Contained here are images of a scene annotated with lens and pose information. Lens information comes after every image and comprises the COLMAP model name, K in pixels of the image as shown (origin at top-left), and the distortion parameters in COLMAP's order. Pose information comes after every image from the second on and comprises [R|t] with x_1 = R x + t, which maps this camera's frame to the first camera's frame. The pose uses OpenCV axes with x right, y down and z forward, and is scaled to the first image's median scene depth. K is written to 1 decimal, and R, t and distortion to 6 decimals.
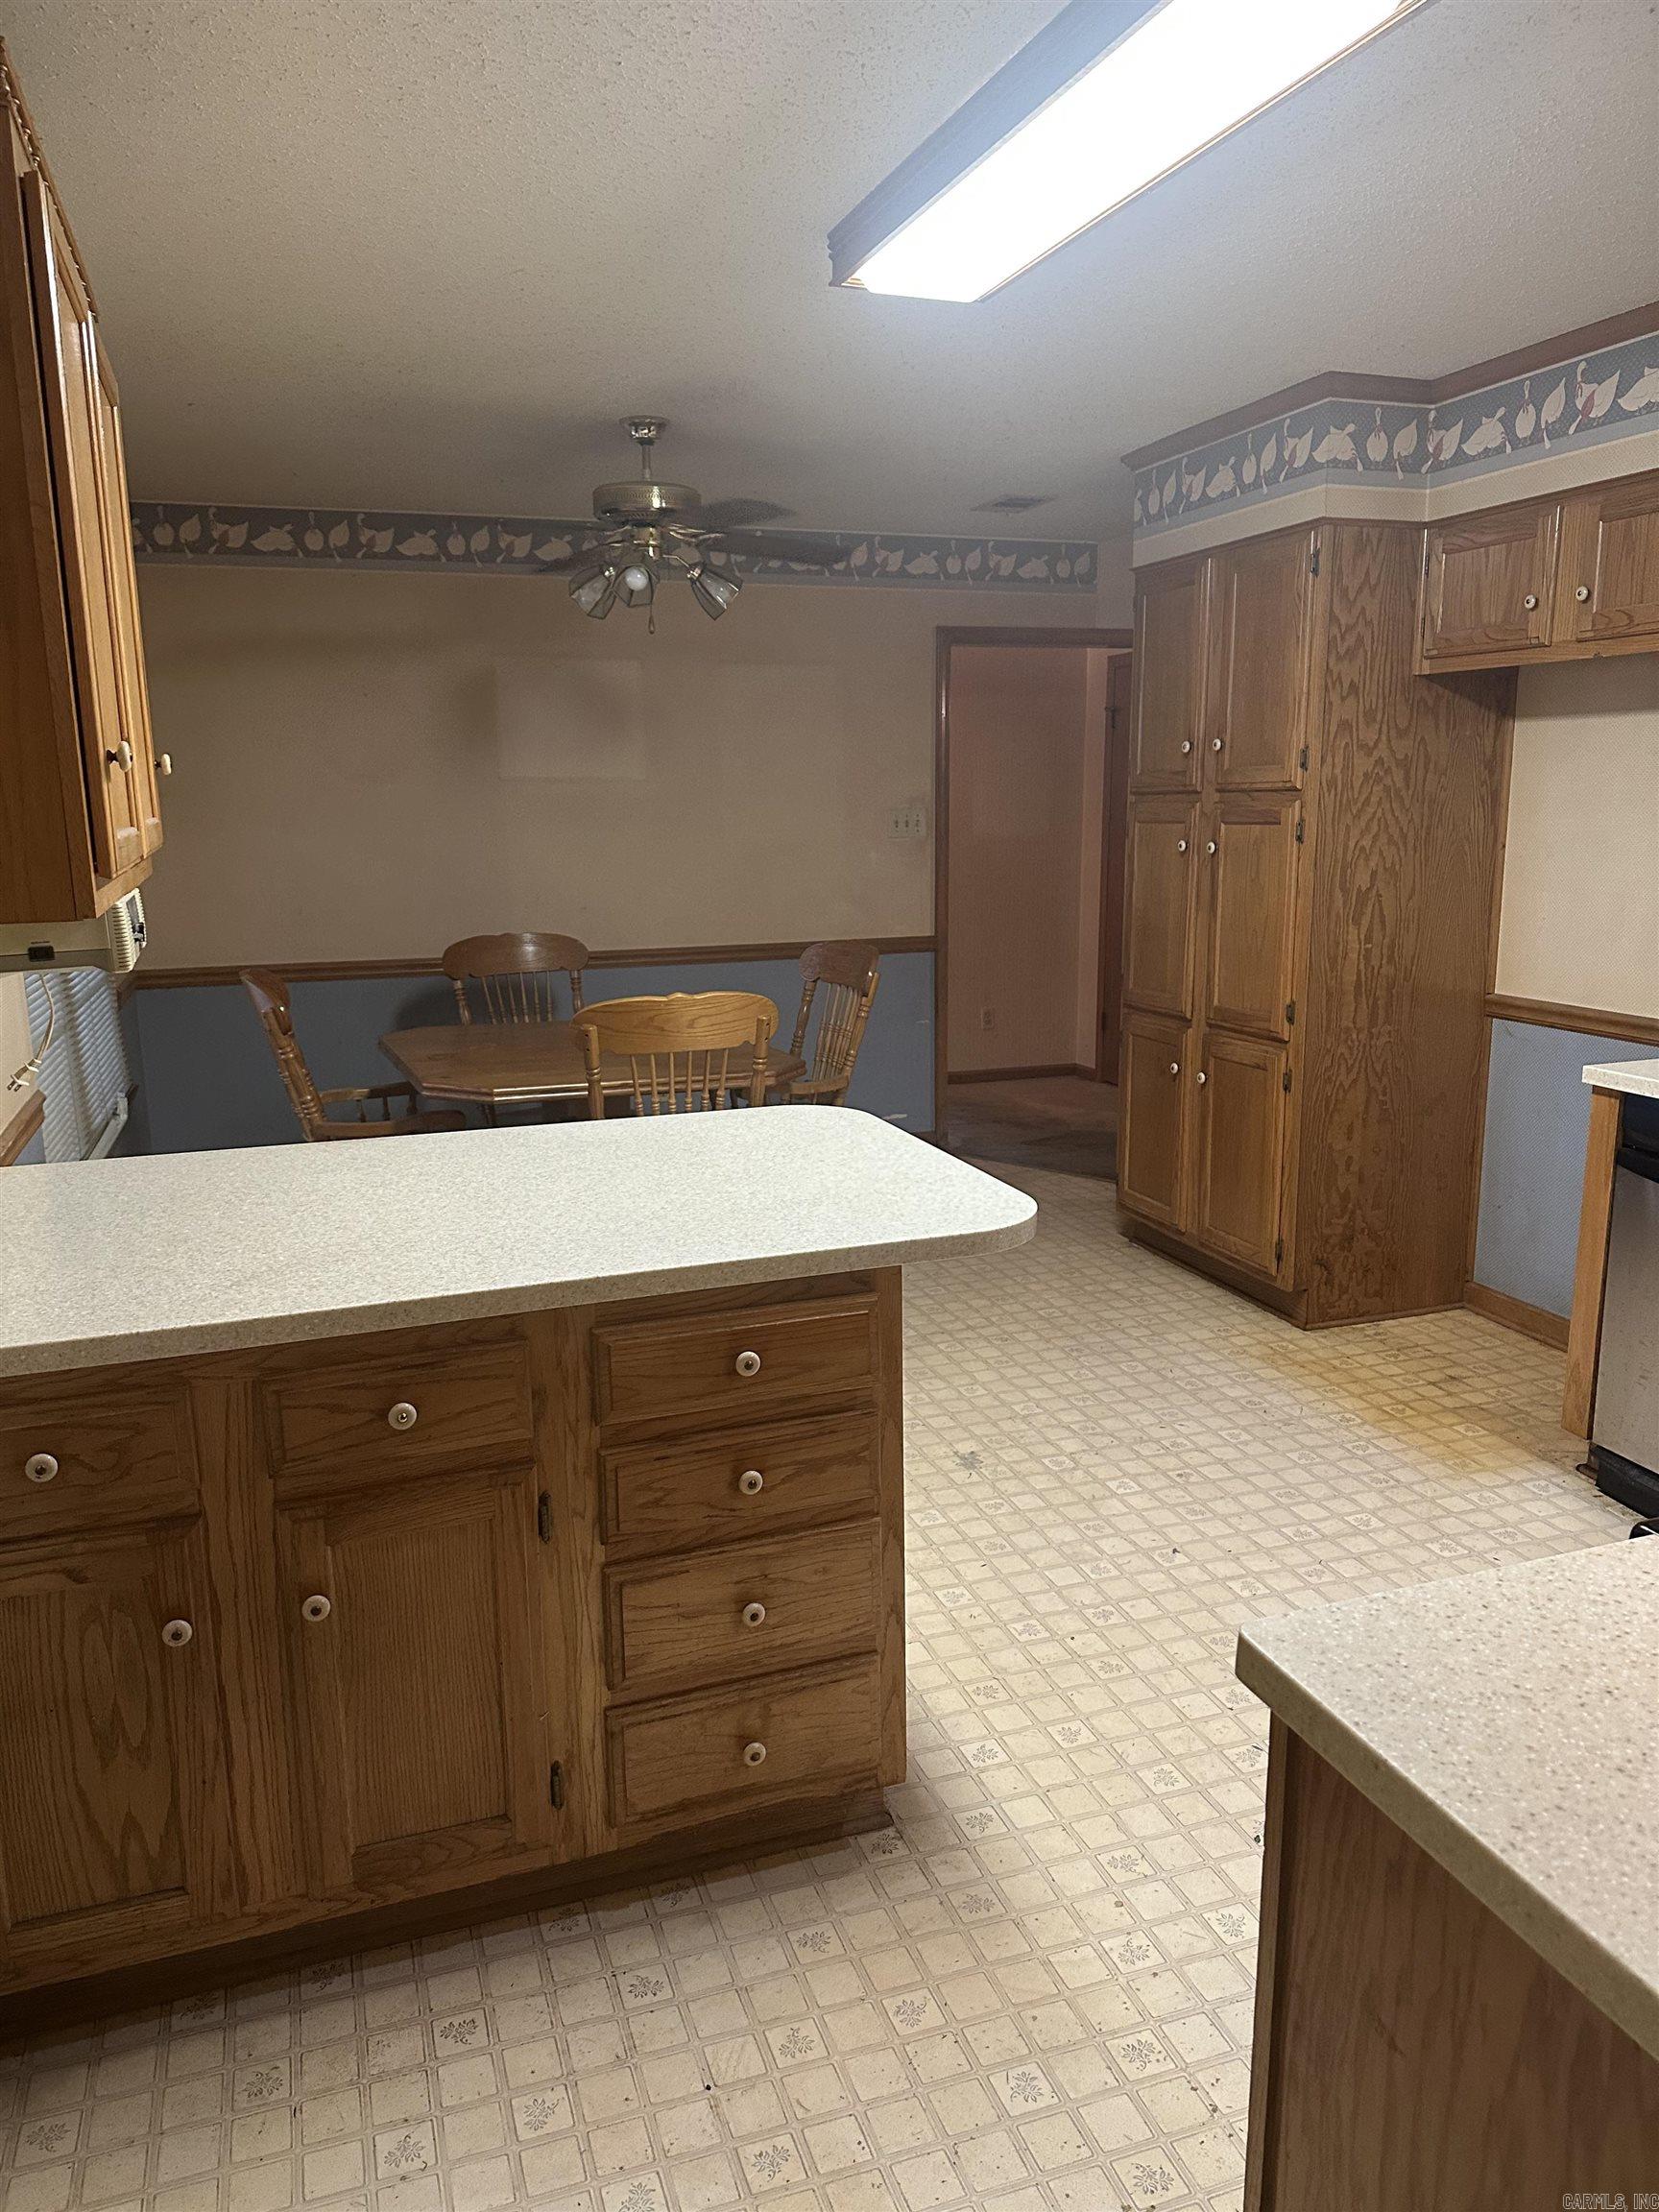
lens RADIAL K [[1558.2, 0, 829.5], [0, 1558.2, 1106.0], [0, 0, 1]] dist [0.094391, -0.119172]
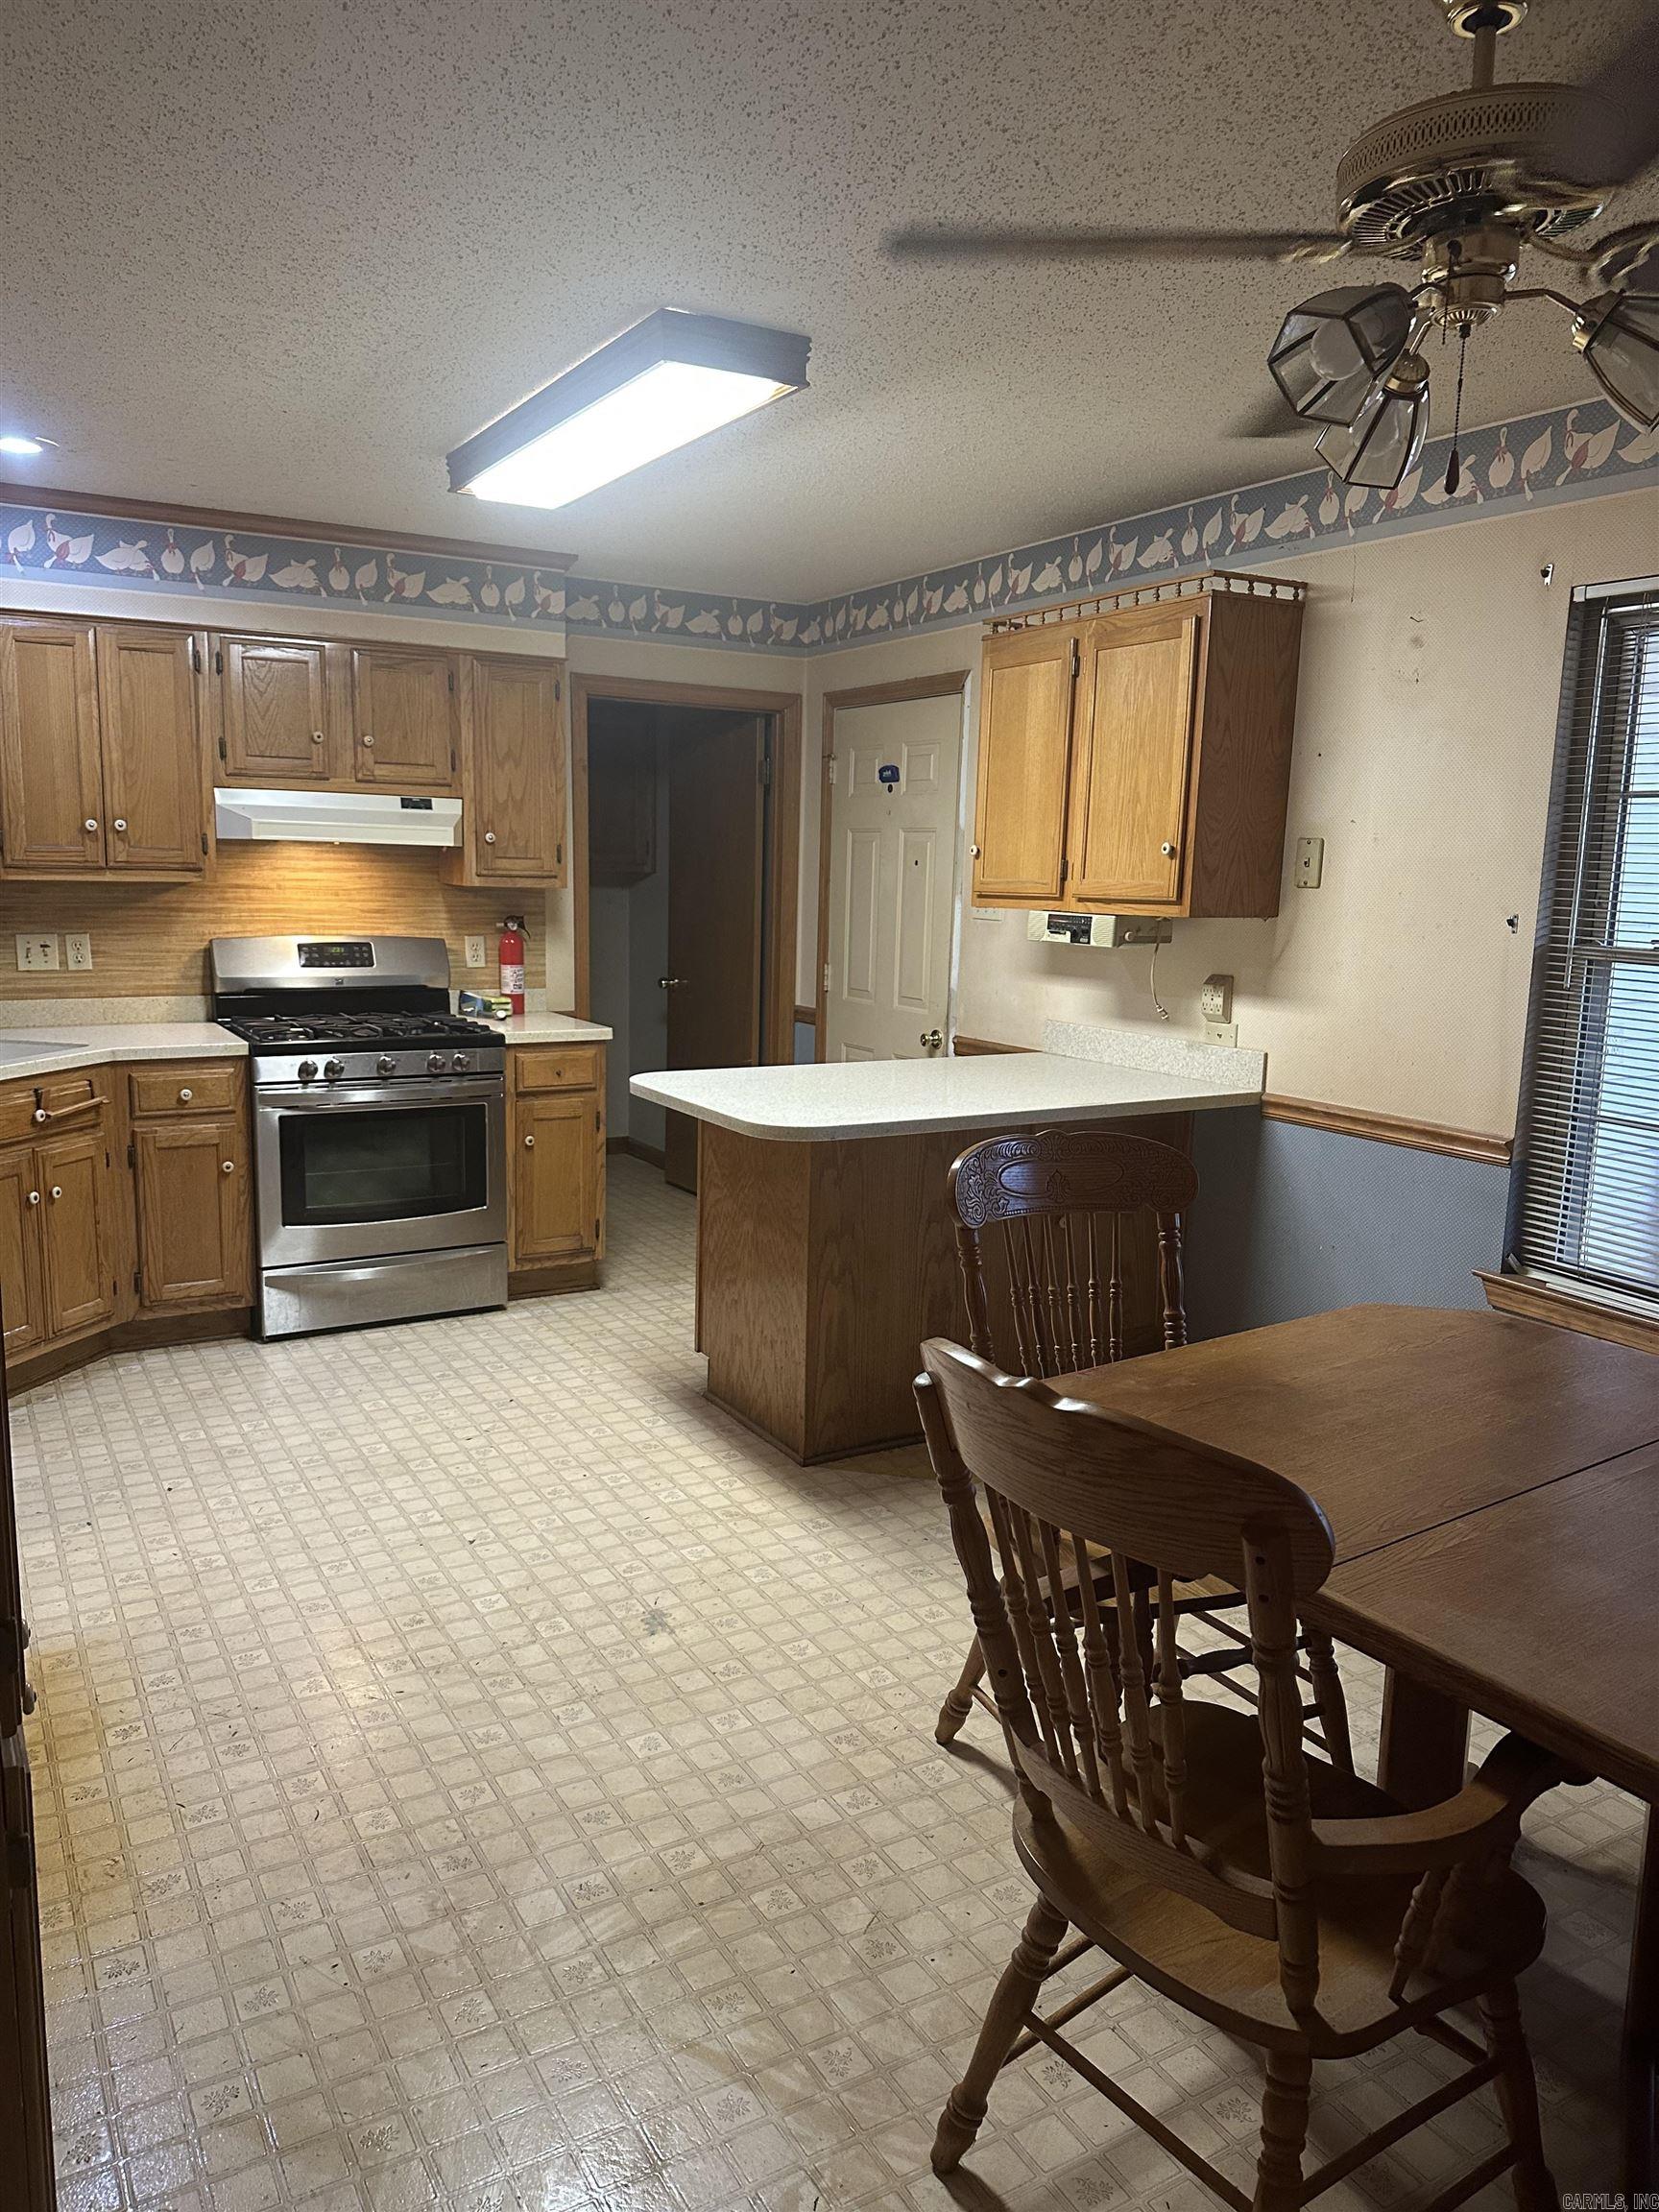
lens RADIAL K [[1558.2, 0, 829.5], [0, 1558.2, 1106.0], [0, 0, 1]] dist [0.094391, -0.119172]
pose [[-0.982662, 0.027398, -0.183371, 0.156172], [-0.040214, 0.933982, 0.355050, -0.378988], [0.180993, 0.356268, -0.916687, 1.823280]]
